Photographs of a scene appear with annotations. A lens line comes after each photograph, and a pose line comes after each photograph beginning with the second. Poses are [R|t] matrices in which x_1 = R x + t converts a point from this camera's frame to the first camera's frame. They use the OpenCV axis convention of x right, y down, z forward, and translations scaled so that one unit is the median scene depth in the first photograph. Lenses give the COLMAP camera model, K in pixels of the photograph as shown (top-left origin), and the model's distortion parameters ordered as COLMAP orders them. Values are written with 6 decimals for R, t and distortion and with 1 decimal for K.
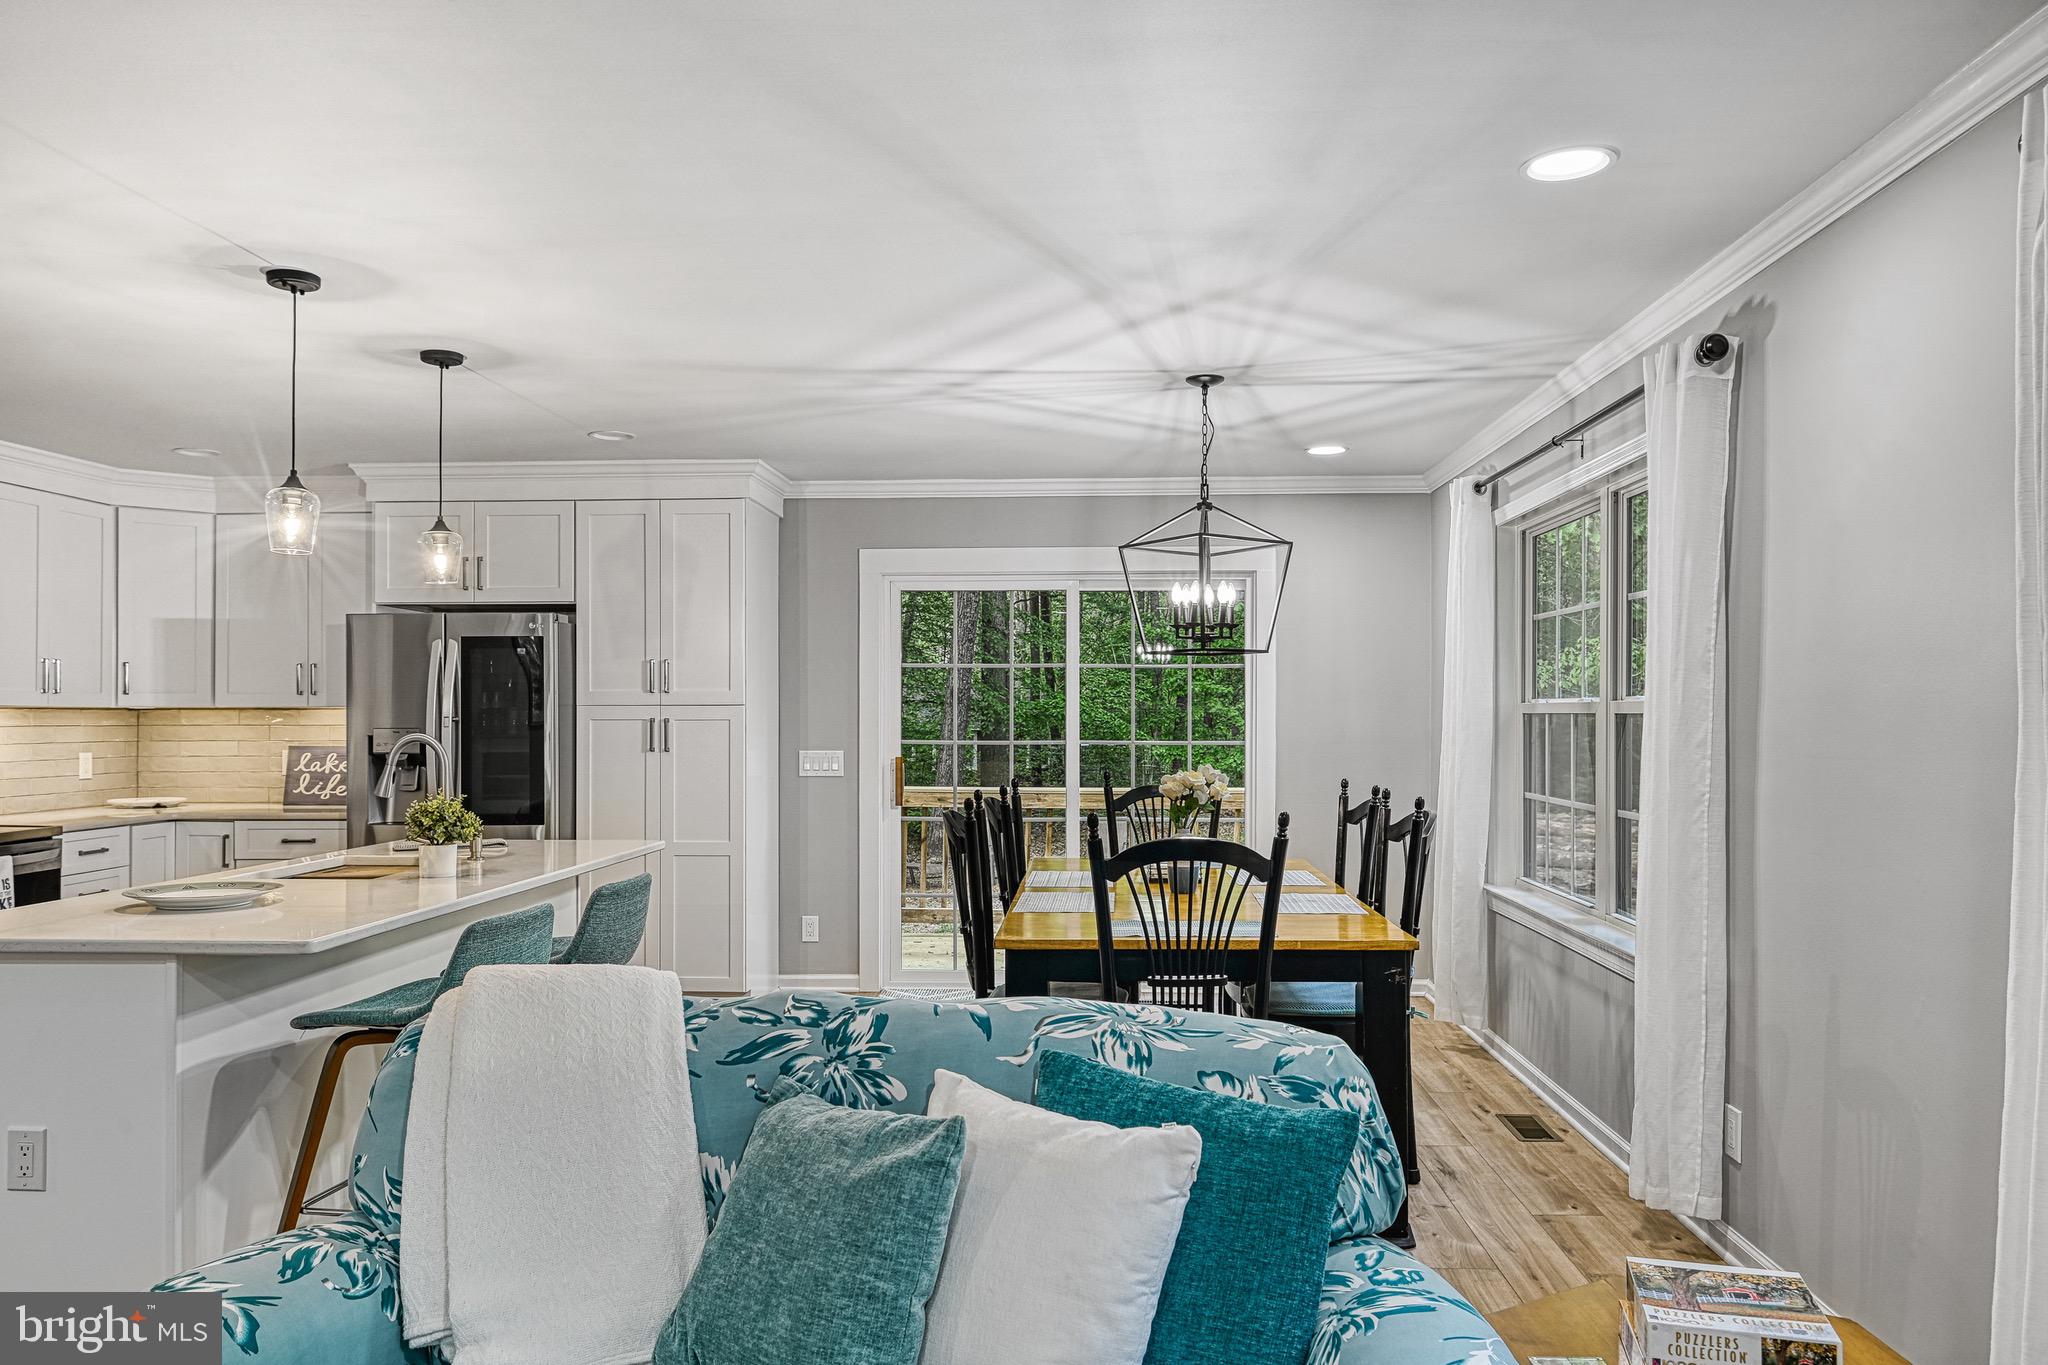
lens RADIAL K [[1394.3, 0, 1039.5], [0, 1394.3, 711.0], [0, 0, 1]] dist [-0.002060, 0.003478]
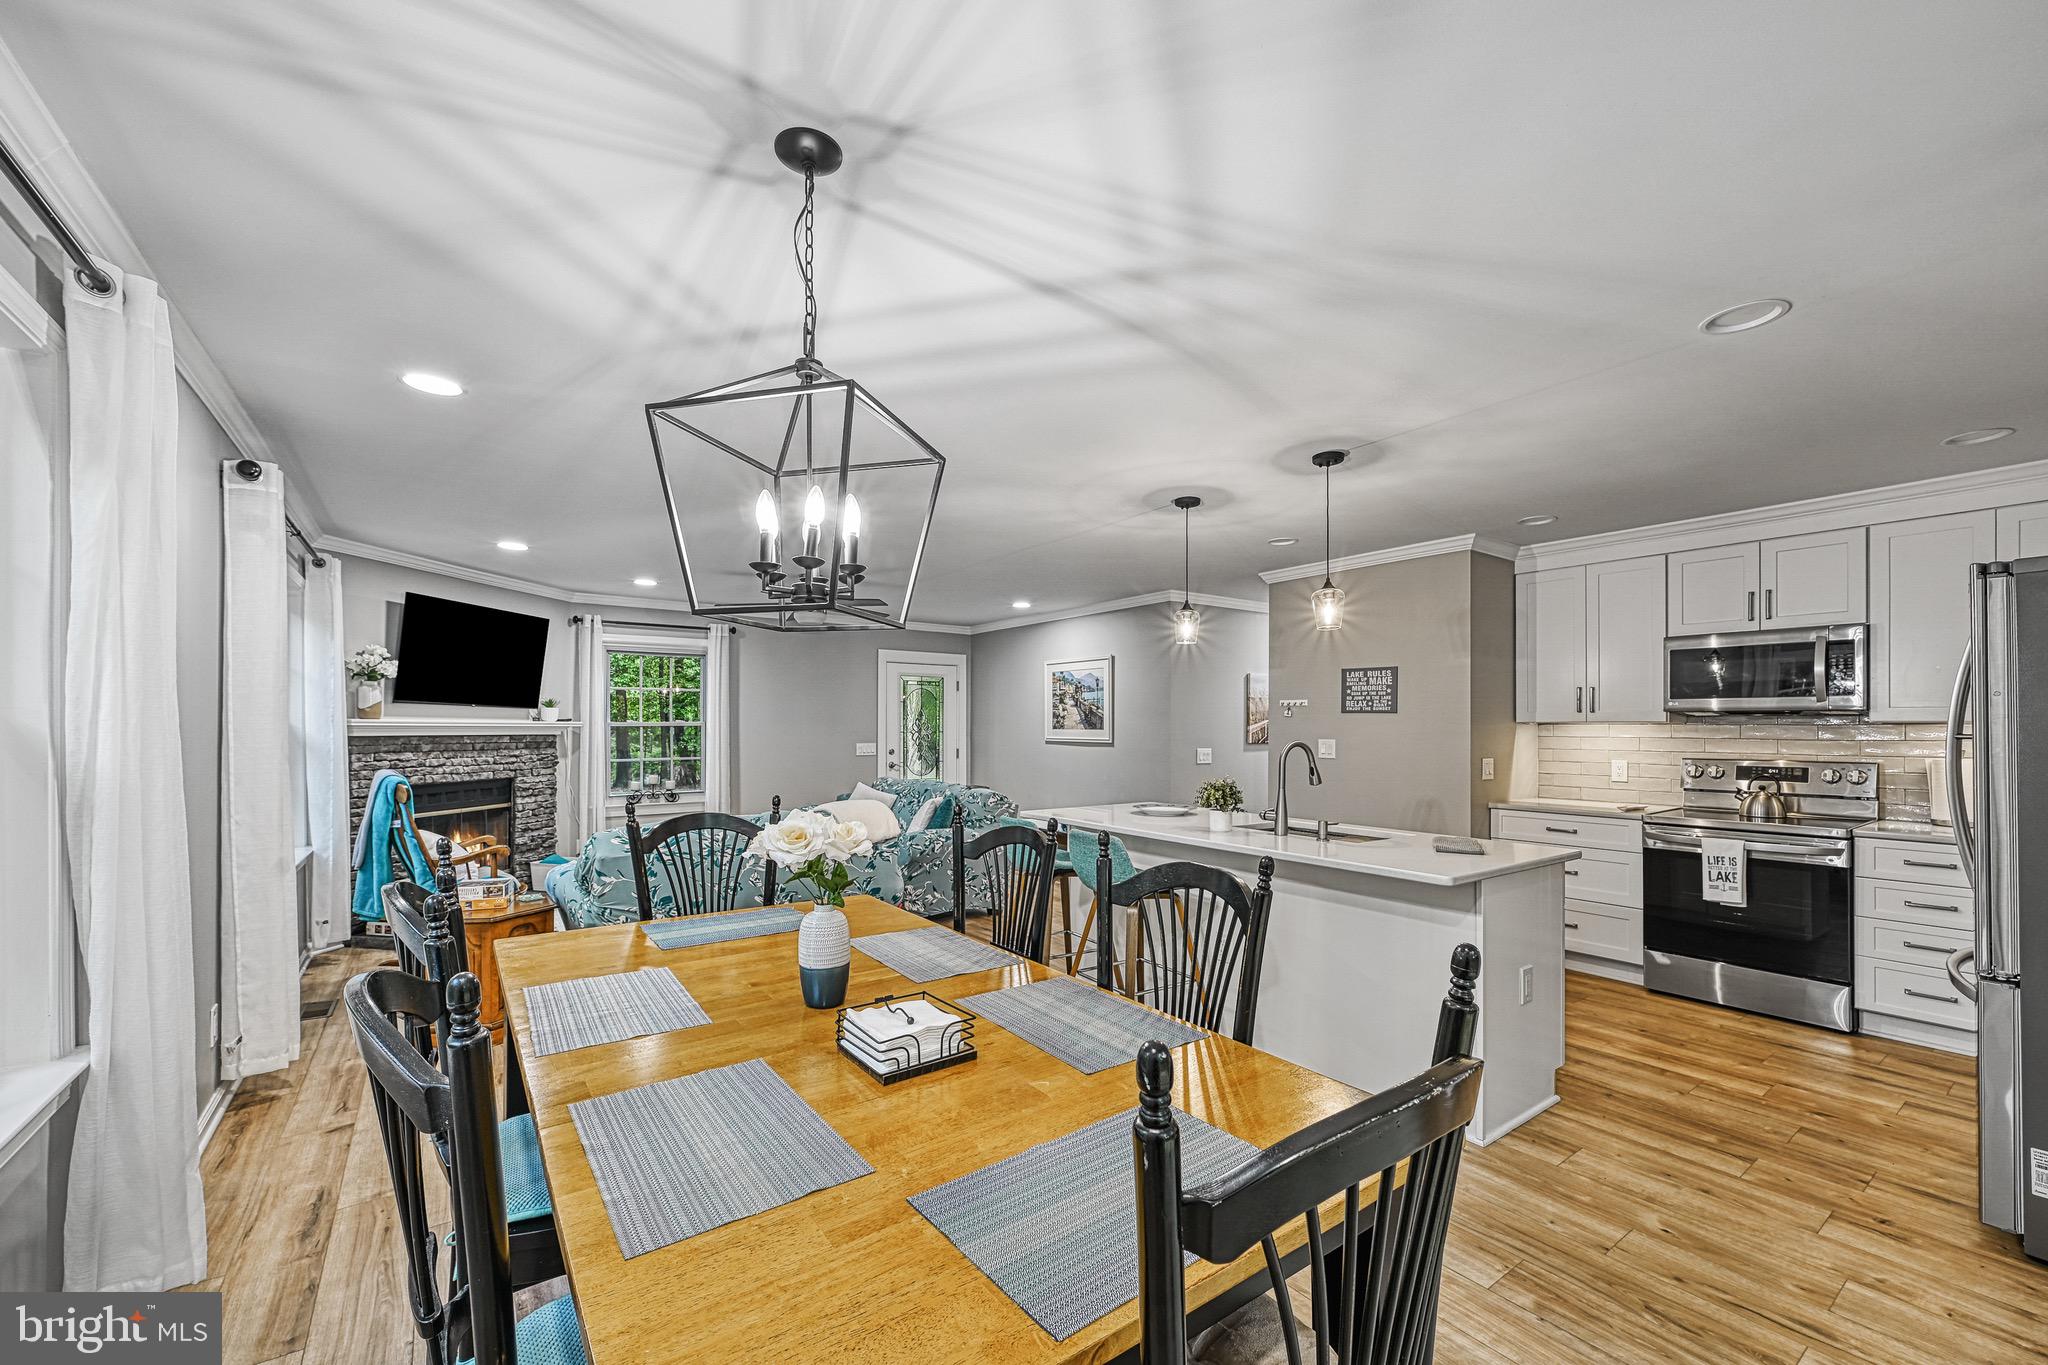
lens RADIAL K [[814.4, 0, 1022.1], [0, 814.4, 721.9], [0, 0, 1]] dist [-0.003853, 0.000113]
pose [[-0.786069, -0.004857, -0.618120, 0.216240], [-0.001633, 0.999982, -0.005781, 0.001747], [0.618137, -0.003534, -0.786063, 1.108929]]
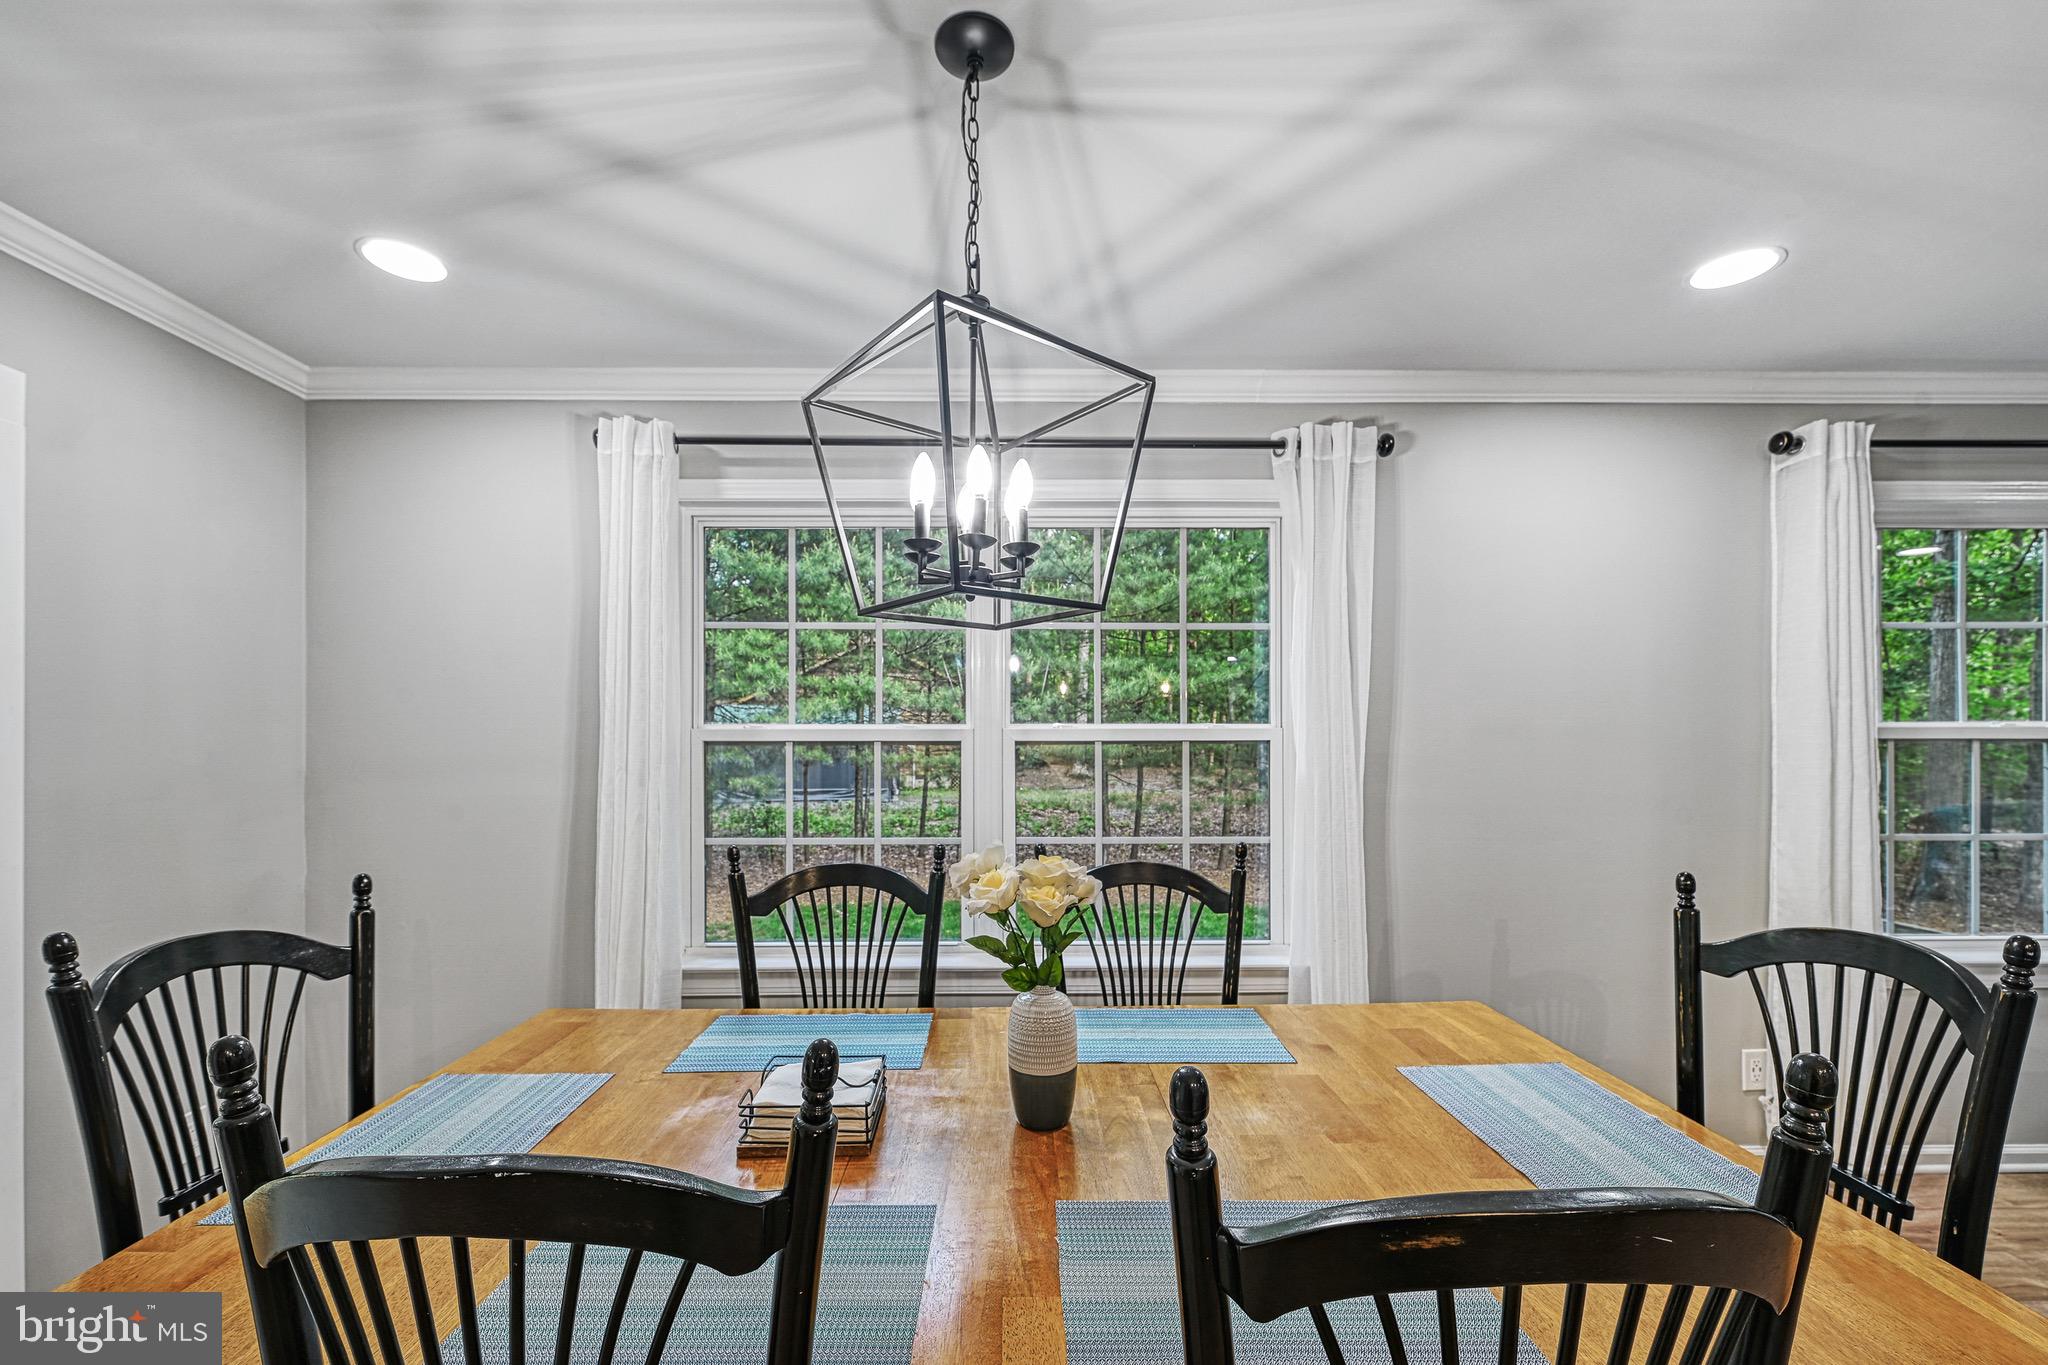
lens RADIAL K [[814.4, 0, 1022.8], [0, 814.4, 741.7], [0, 0, 1]] dist [-0.003853, 0.000113]
pose [[-0.058573, 0.002141, 0.998281, -0.136133], [0.001029, 0.999997, -0.002084, 0.003013], [-0.998283, 0.000906, -0.058575, 0.839561]]
